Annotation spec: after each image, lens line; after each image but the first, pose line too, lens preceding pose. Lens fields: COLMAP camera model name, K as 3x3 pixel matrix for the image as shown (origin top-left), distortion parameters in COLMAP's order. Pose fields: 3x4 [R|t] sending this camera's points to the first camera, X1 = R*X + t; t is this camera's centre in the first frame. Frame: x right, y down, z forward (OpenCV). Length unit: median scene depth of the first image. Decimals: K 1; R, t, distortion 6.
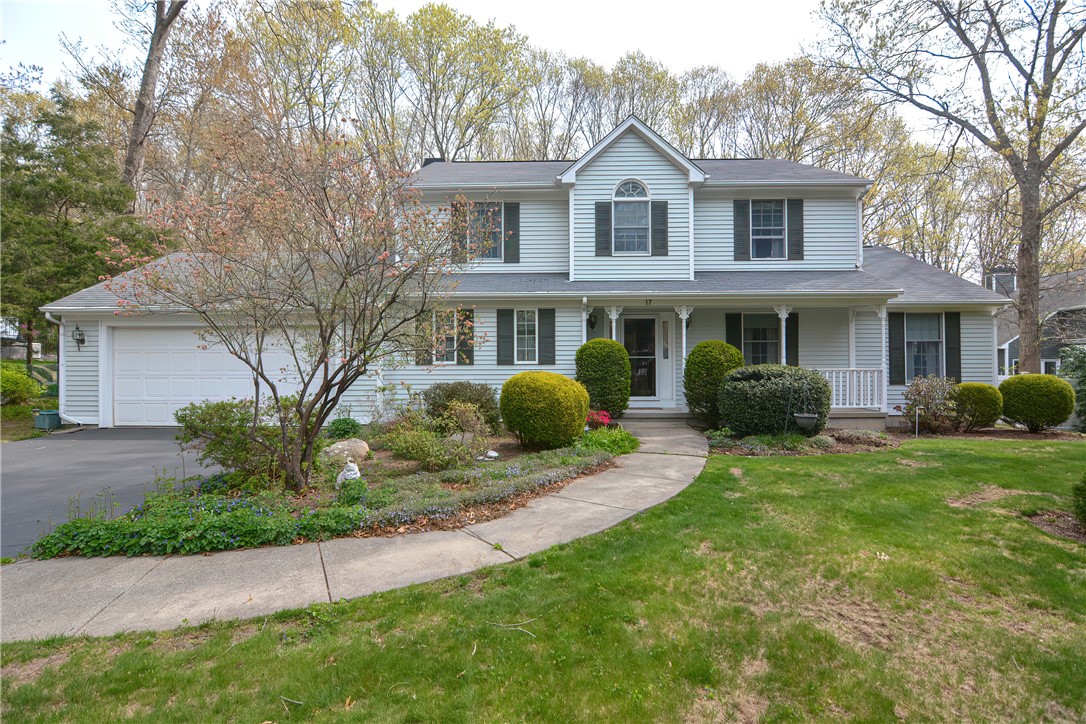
lens RADIAL K [[533.1, 0, 544.4], [0, 533.1, 371.9], [0, 0, 1]] dist [-0.026647, -0.001372]
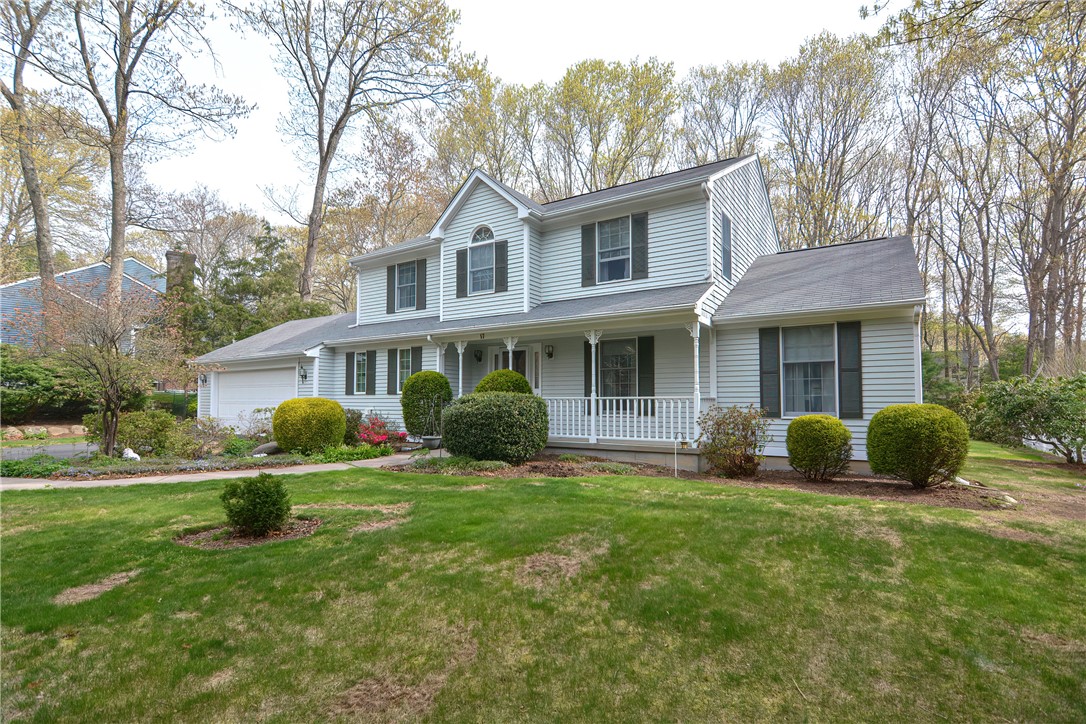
lens RADIAL K [[535.0, 0, 546.7], [0, 535.0, 381.6], [0, 0, 1]] dist [-0.003167, -0.000736]
pose [[0.852876, -0.017505, -0.521819, 0.816725], [-0.010552, 0.998656, -0.050748, 0.014336], [0.522006, 0.048788, 0.851545, 0.136986]]
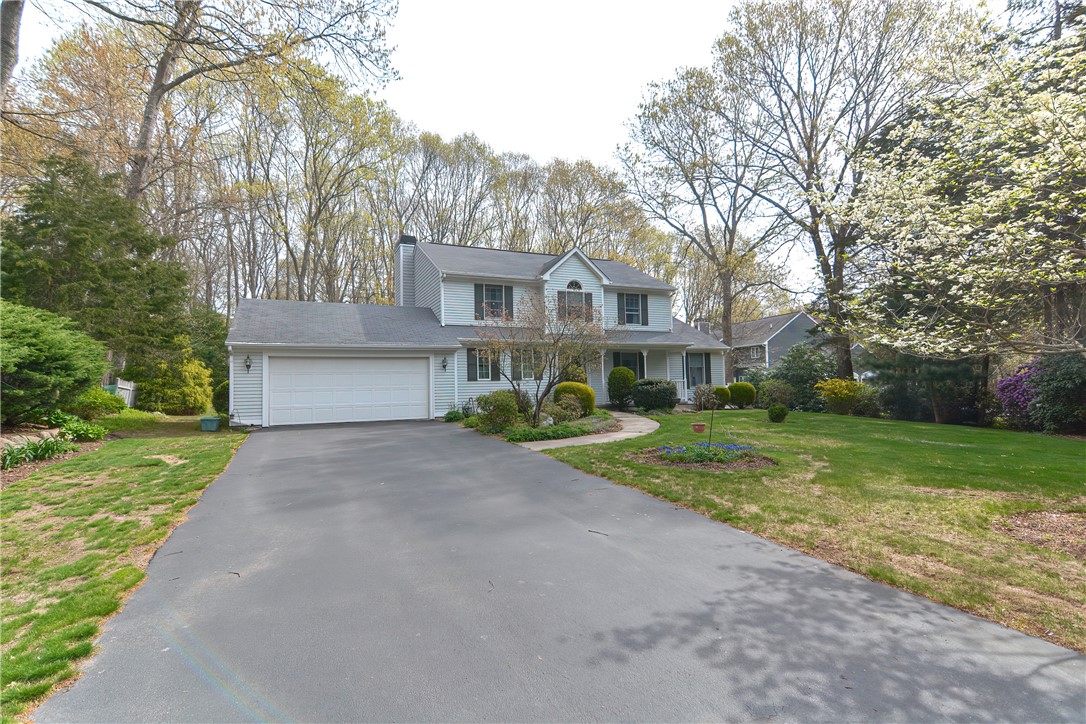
lens RADIAL K [[535.0, 0, 546.7], [0, 535.0, 381.6], [0, 0, 1]] dist [-0.003167, -0.000736]
pose [[0.890646, -0.010977, 0.454565, -0.747046], [0.021174, 0.999625, -0.017349, 0.021964], [-0.454204, 0.025077, 0.890544, -0.587915]]
